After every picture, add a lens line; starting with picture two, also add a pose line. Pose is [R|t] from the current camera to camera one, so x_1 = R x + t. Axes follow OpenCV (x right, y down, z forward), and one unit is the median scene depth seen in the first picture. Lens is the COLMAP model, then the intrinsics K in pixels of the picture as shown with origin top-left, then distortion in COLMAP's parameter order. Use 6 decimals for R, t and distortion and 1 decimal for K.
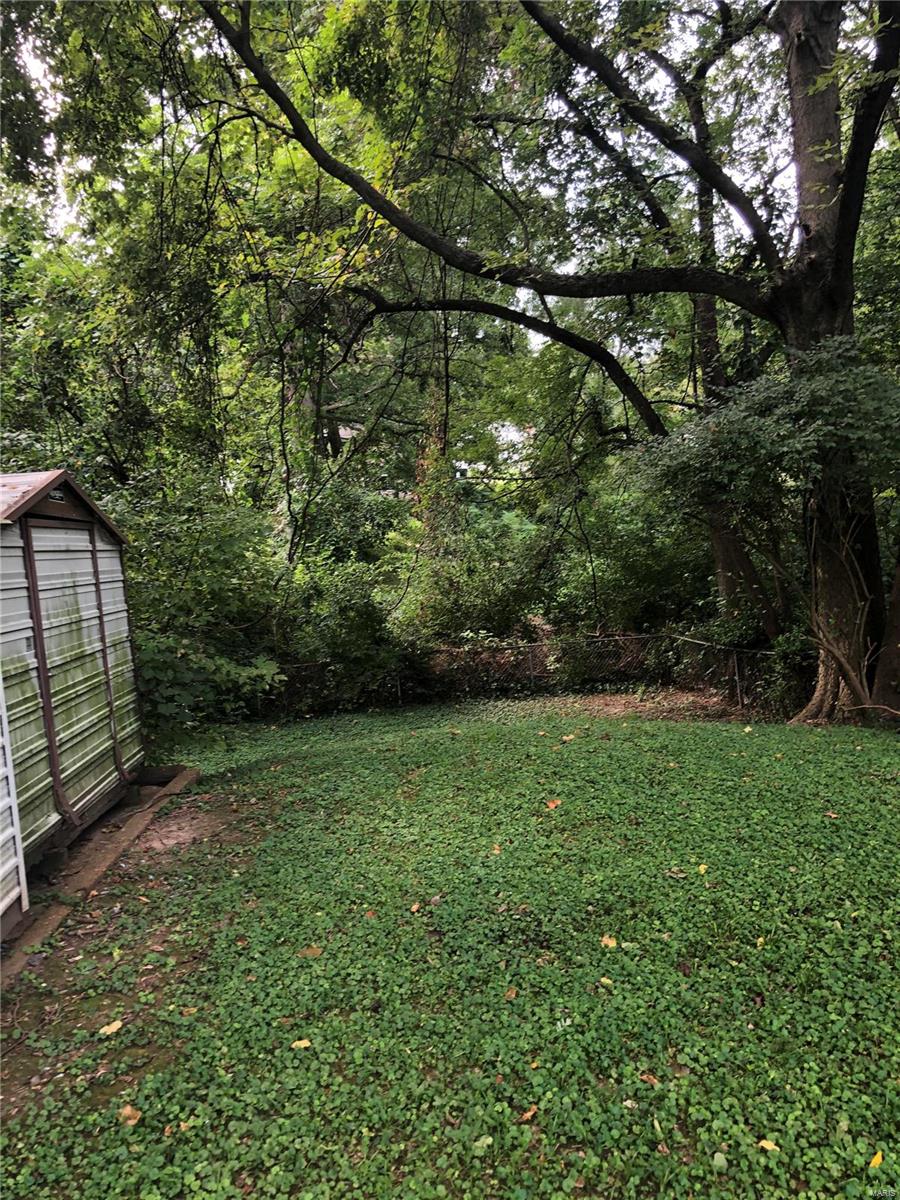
lens RADIAL K [[956.0, 0, 425.9], [0, 956.0, 601.6], [0, 0, 1]] dist [0.007148, -0.007076]
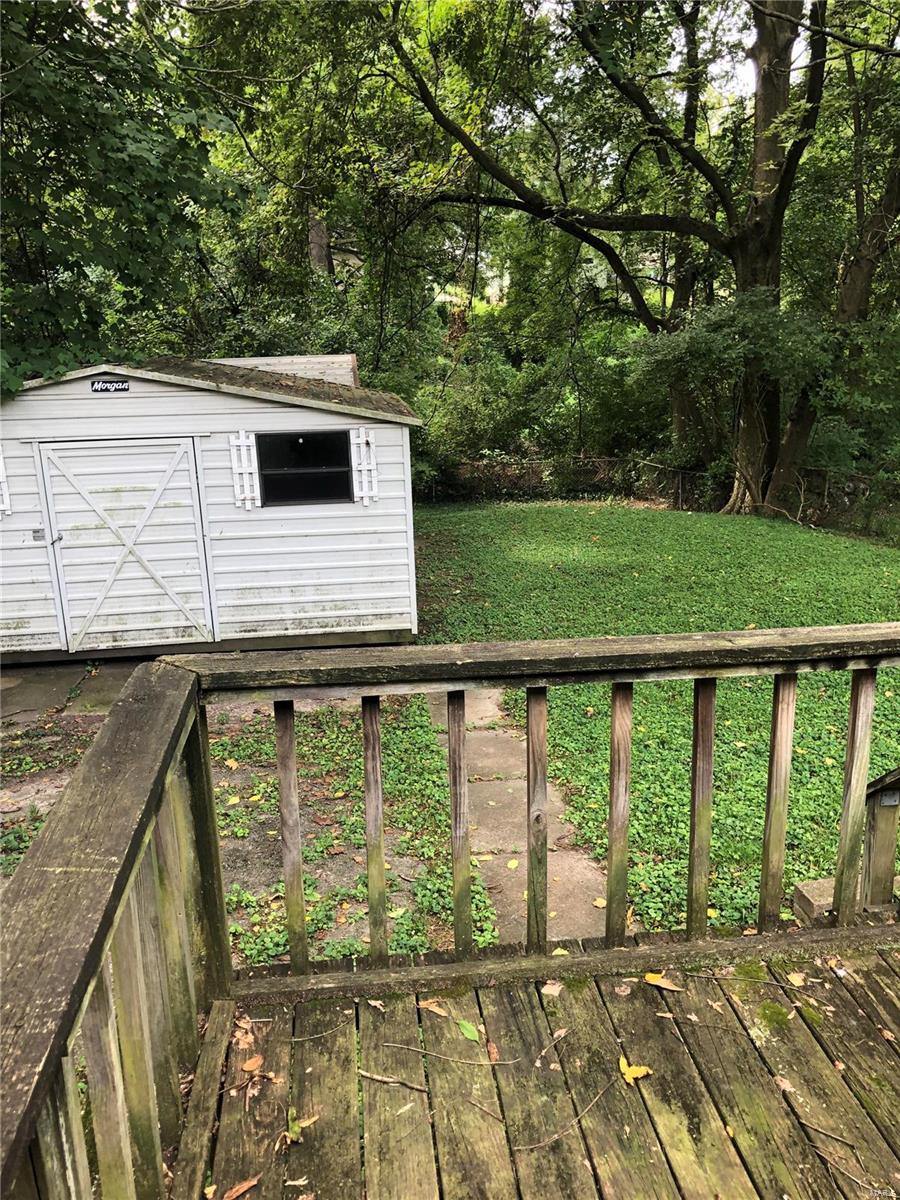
lens RADIAL K [[956.0, 0, 425.9], [0, 956.0, 601.6], [0, 0, 1]] dist [0.007148, -0.007076]
pose [[0.996830, 0.034111, 0.071873, -0.149434], [-0.047025, 0.981338, 0.186454, -0.006755], [-0.064171, -0.189243, 0.979831, -0.403705]]
